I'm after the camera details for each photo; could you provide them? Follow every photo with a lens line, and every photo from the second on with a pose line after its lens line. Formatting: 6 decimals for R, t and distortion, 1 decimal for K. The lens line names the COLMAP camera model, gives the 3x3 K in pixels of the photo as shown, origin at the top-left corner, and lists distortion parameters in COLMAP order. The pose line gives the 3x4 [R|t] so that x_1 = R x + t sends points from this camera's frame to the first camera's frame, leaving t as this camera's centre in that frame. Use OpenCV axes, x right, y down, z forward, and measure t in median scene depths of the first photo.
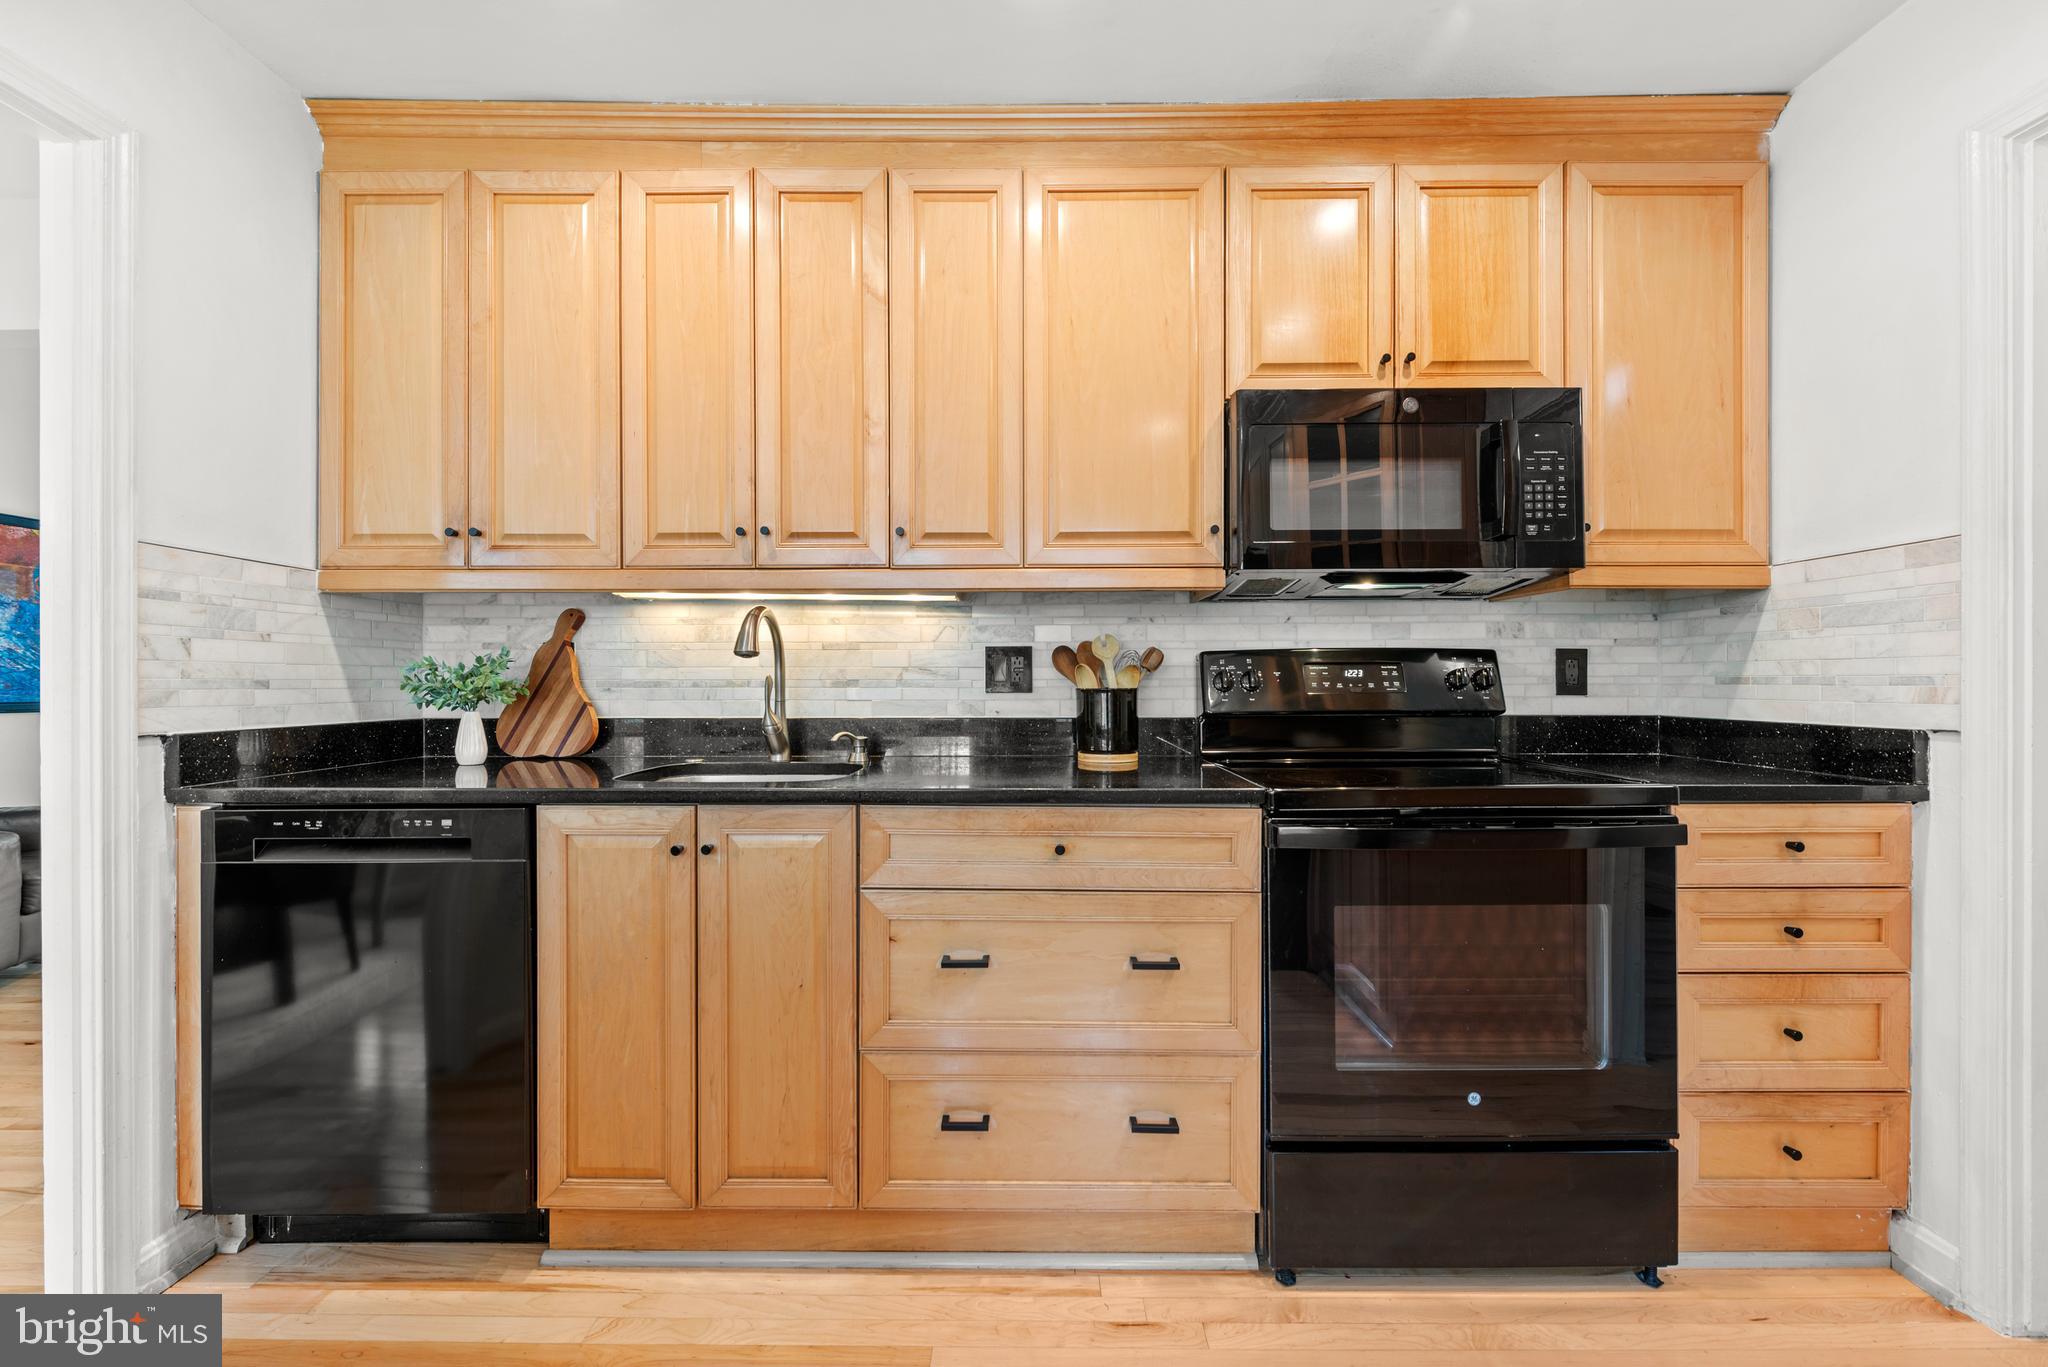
lens RADIAL K [[802.0, 0, 1022.5], [0, 802.0, 681.1], [0, 0, 1]] dist [0.003027, -0.000976]
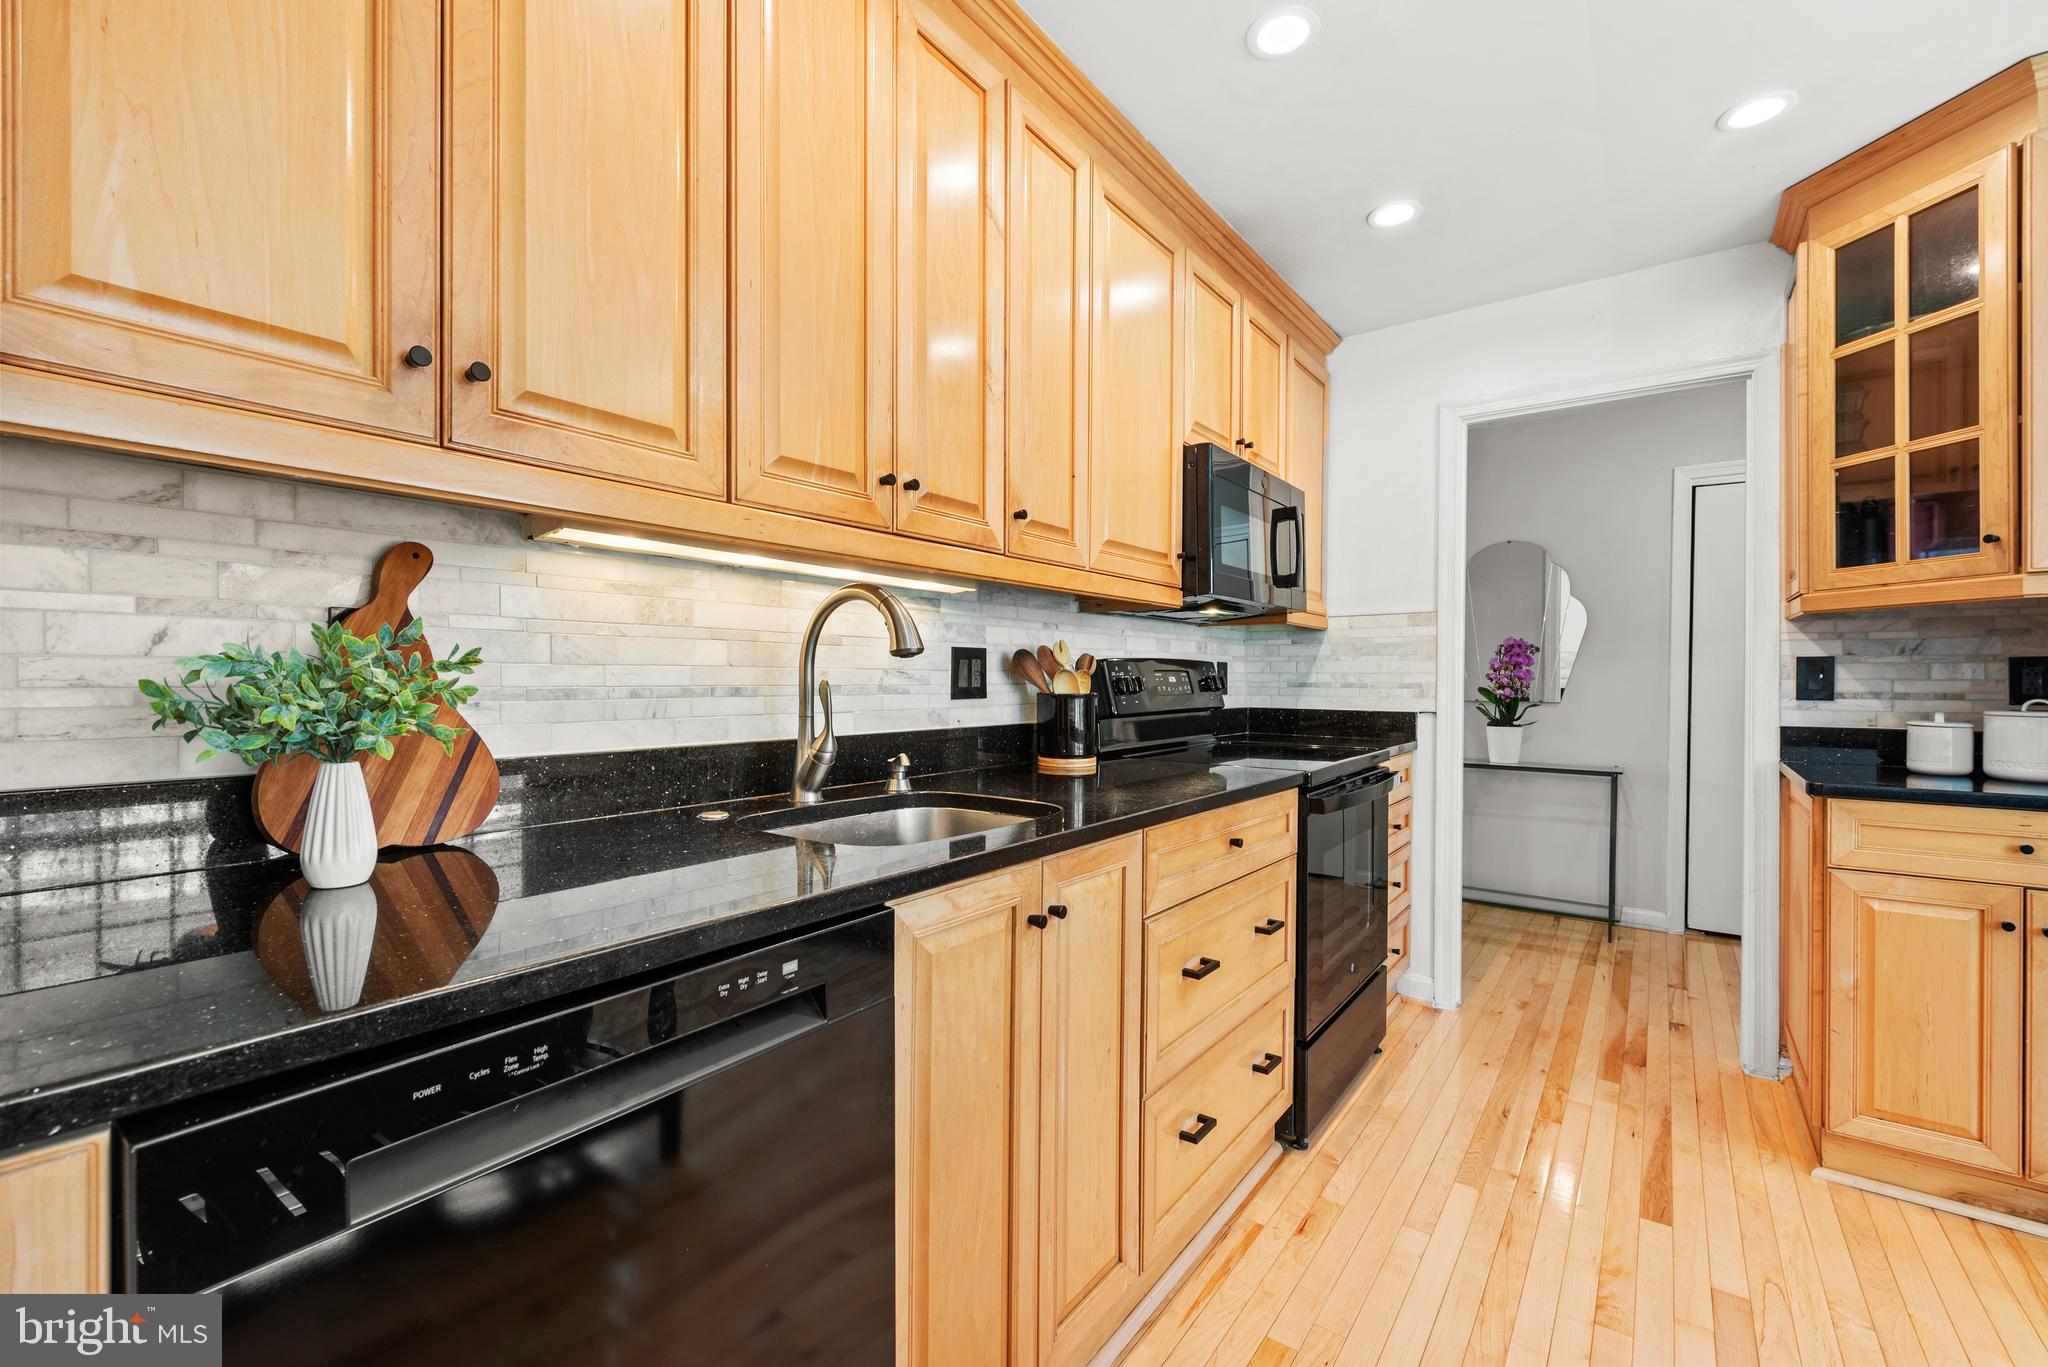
lens RADIAL K [[862.2, 0, 1015.7], [0, 862.2, 681.3], [0, 0, 1]] dist [0.008985, -0.001061]
pose [[0.592707, 0.000502, 0.805418, -0.888352], [-0.006797, 0.999967, 0.004379, -0.011612], [-0.805389, -0.008070, 0.592691, 0.448423]]
